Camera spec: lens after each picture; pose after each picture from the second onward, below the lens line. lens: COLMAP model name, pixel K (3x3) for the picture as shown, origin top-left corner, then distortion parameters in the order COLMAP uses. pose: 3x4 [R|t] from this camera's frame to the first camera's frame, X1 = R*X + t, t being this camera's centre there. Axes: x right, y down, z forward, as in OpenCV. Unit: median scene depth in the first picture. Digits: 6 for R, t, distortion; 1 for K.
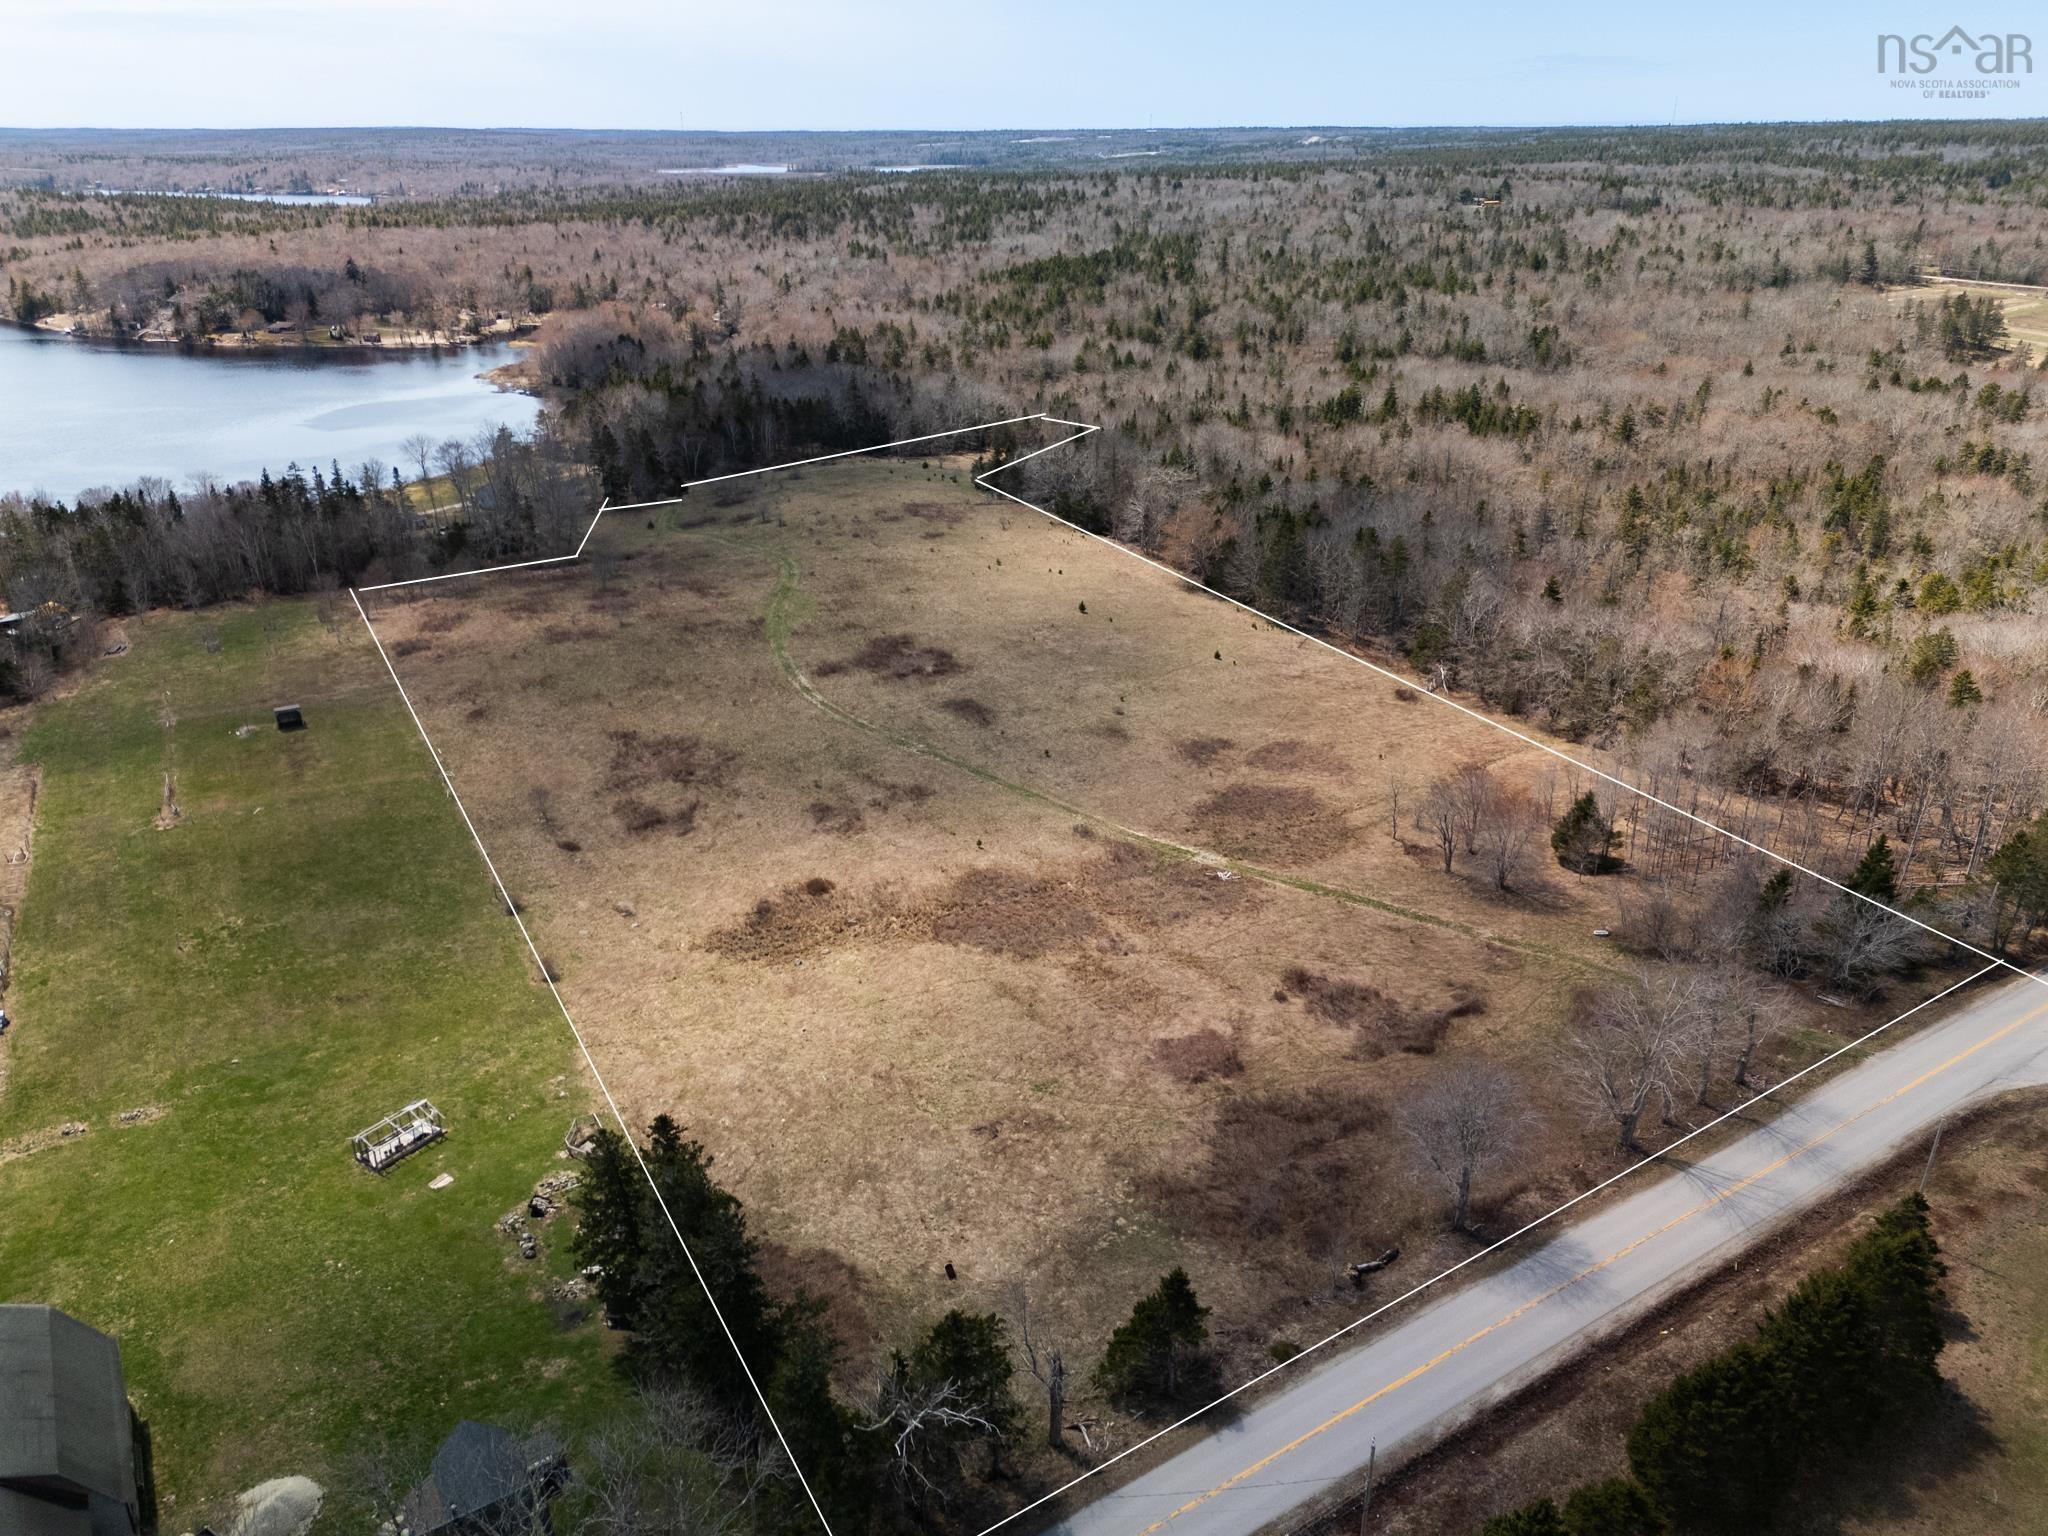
lens RADIAL K [[1498.2, 0, 1024.0], [0, 1498.2, 768.0], [0, 0, 1]] dist [0.075880, -0.060695]
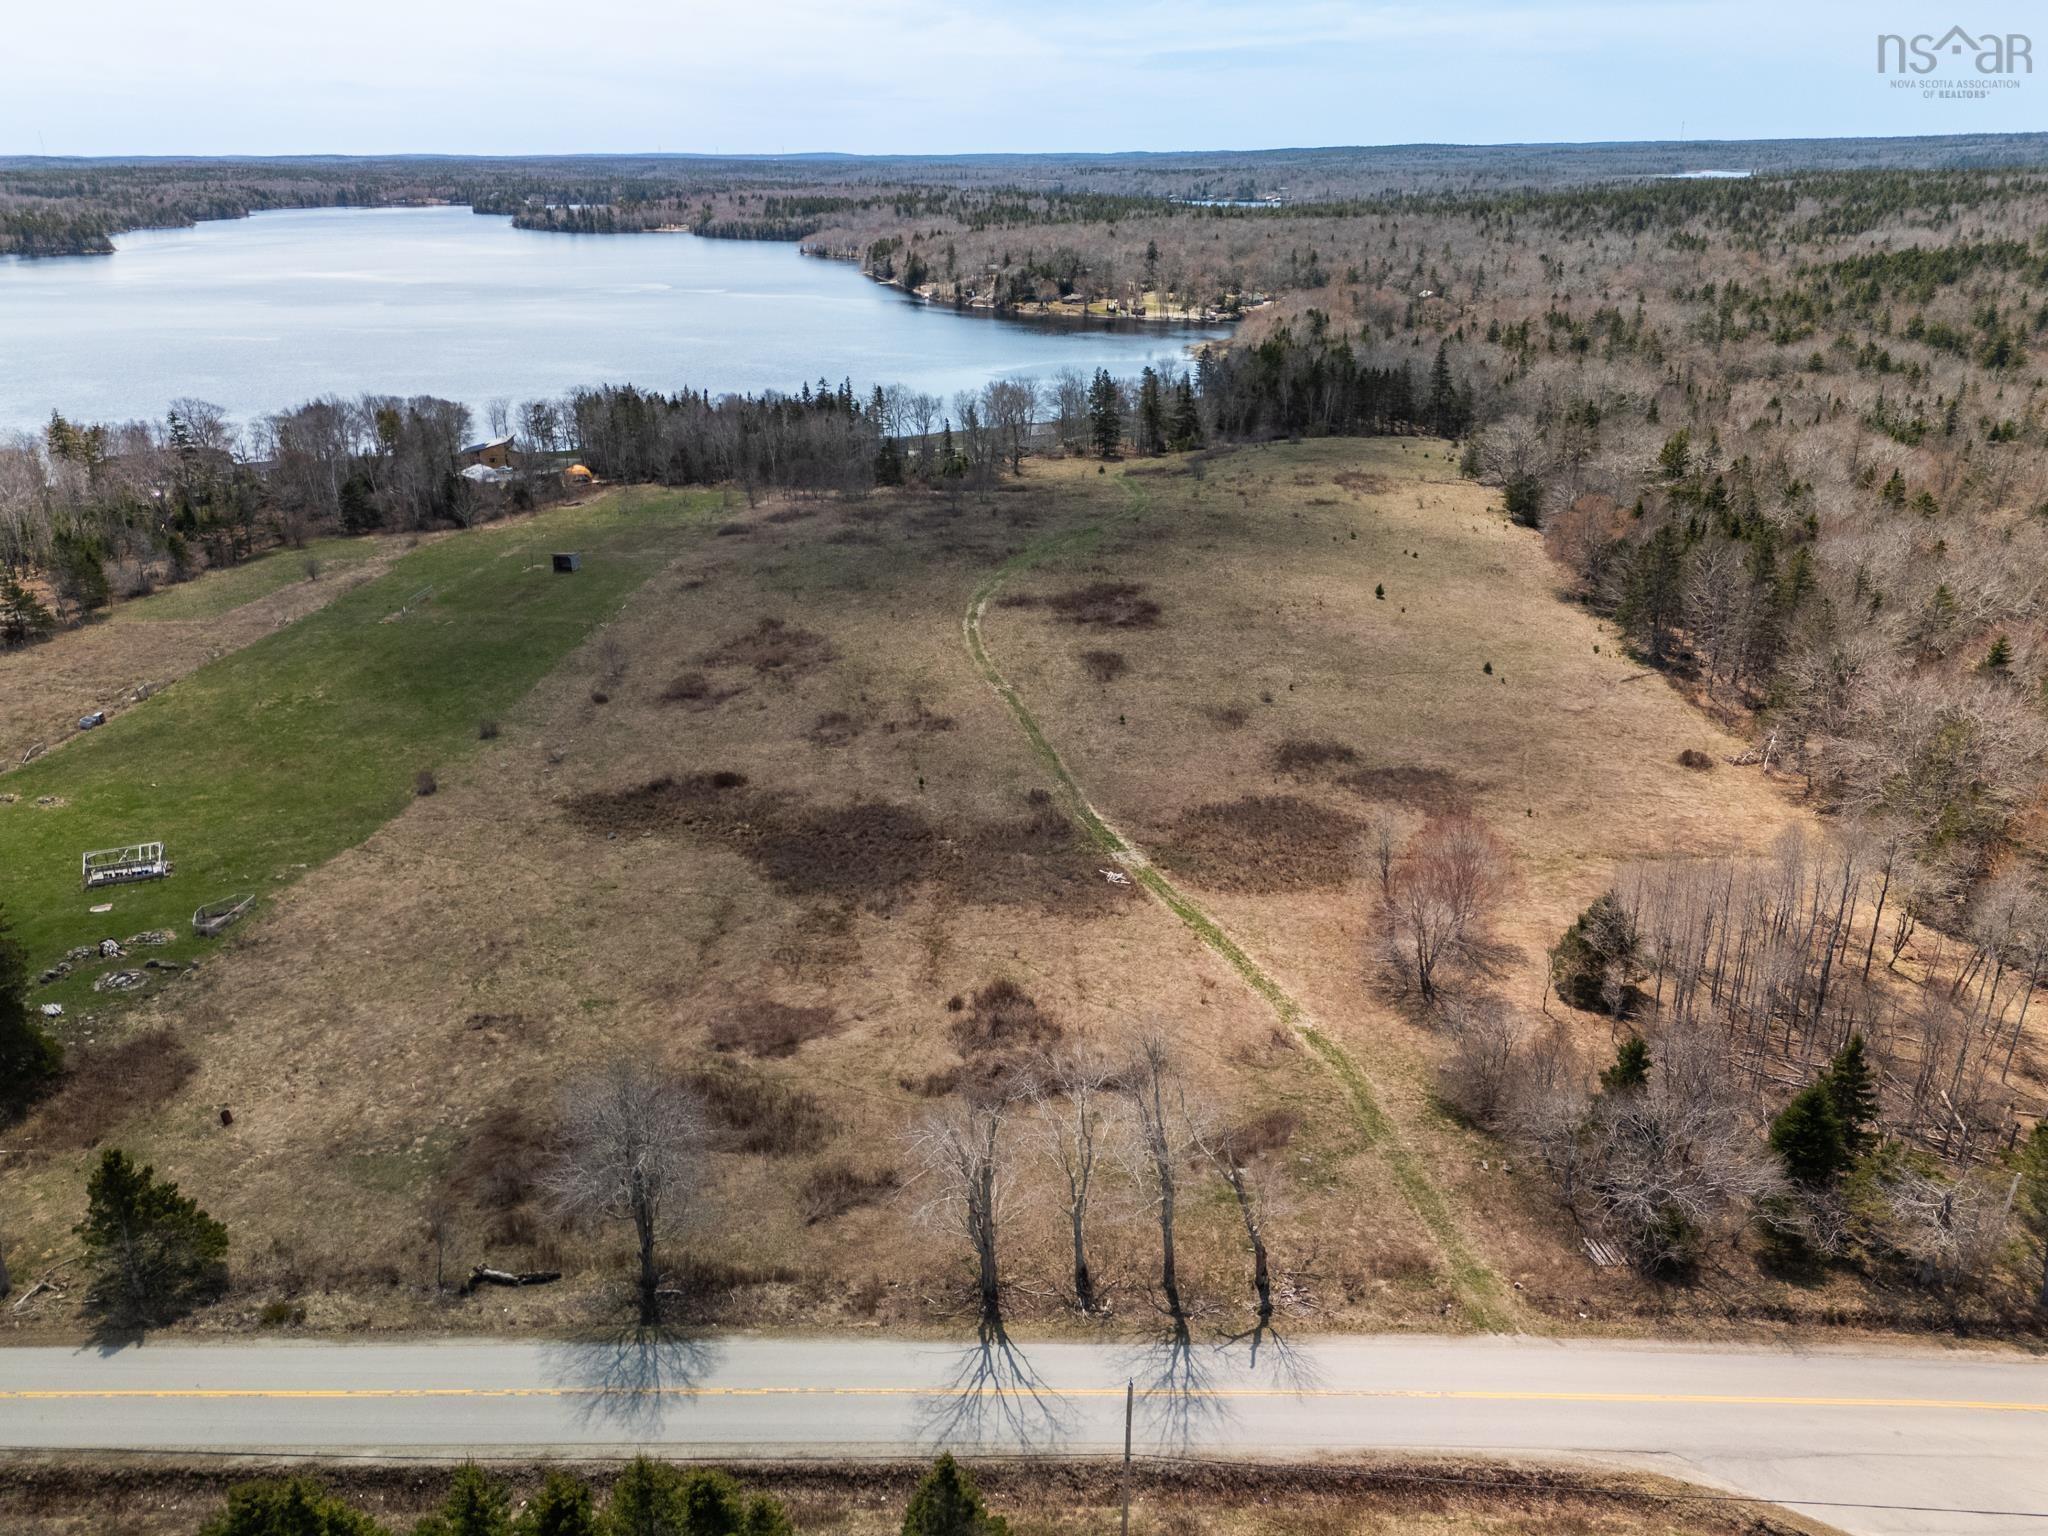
lens RADIAL K [[1498.2, 0, 1024.0], [0, 1498.2, 768.0], [0, 0, 1]] dist [0.075880, -0.060695]
pose [[0.829510, 0.207694, -0.518437, 0.127203], [-0.212771, 0.975797, 0.050482, -0.004111], [0.516374, 0.068433, 0.853624, 0.070663]]
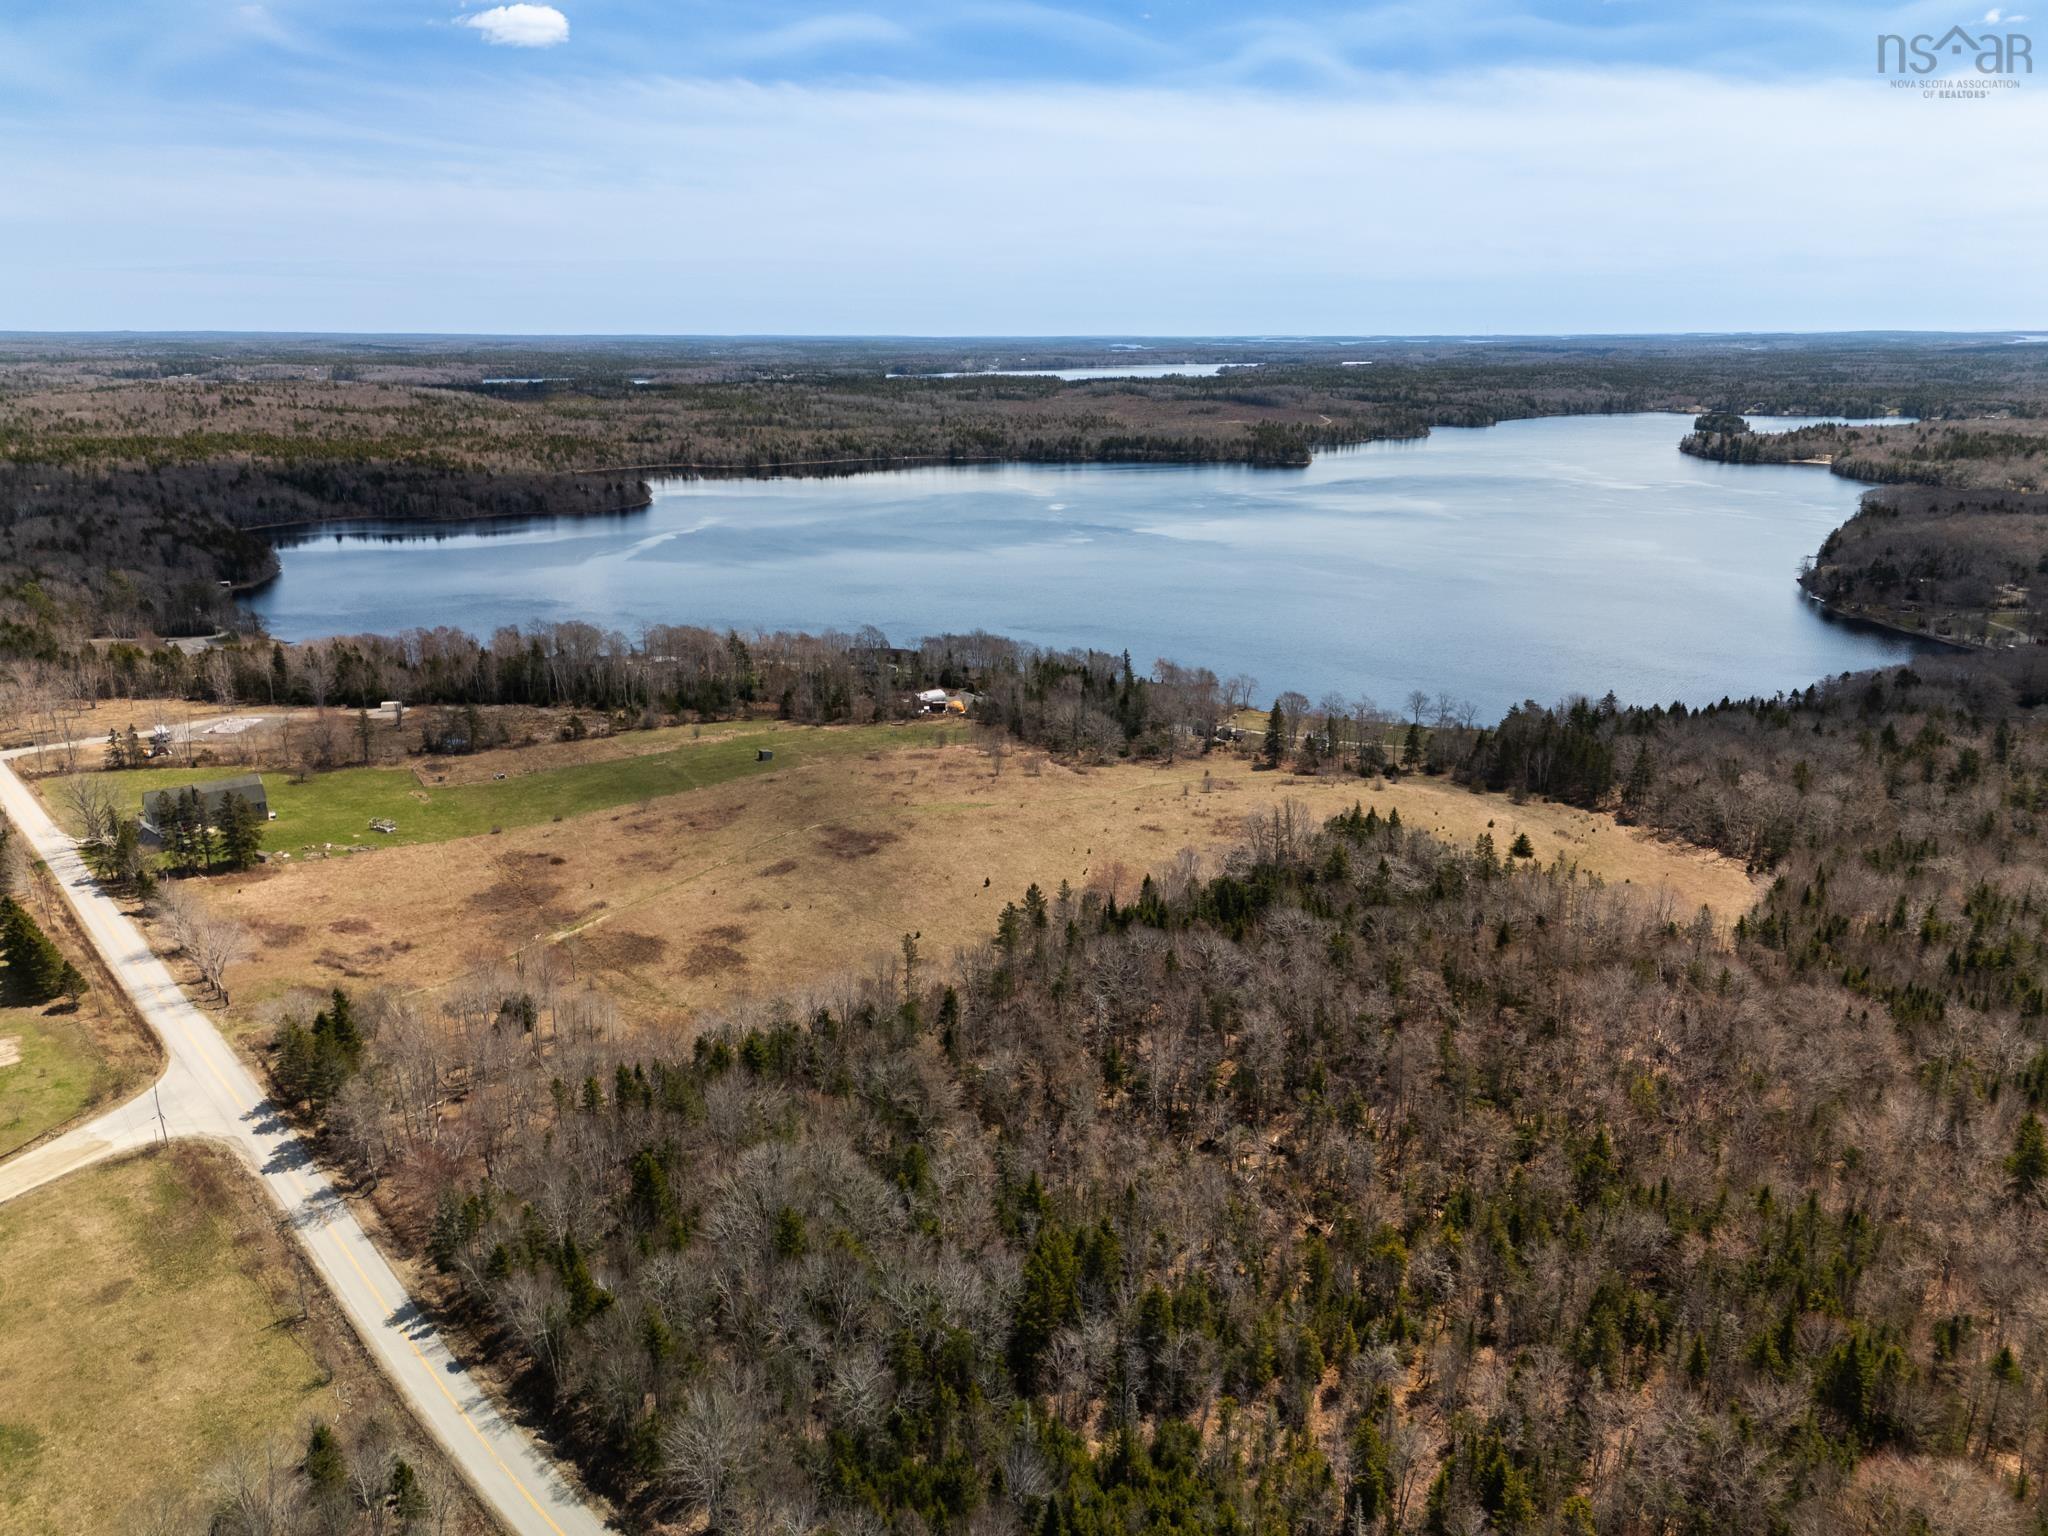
lens RADIAL K [[1498.2, 0, 1024.0], [0, 1498.2, 768.0], [0, 0, 1]] dist [0.075880, -0.060695]
pose [[0.120233, 0.278958, -0.952747, 0.484612], [-0.385677, 0.897450, 0.214097, -0.187650], [0.914766, 0.341711, 0.215491, 0.273430]]
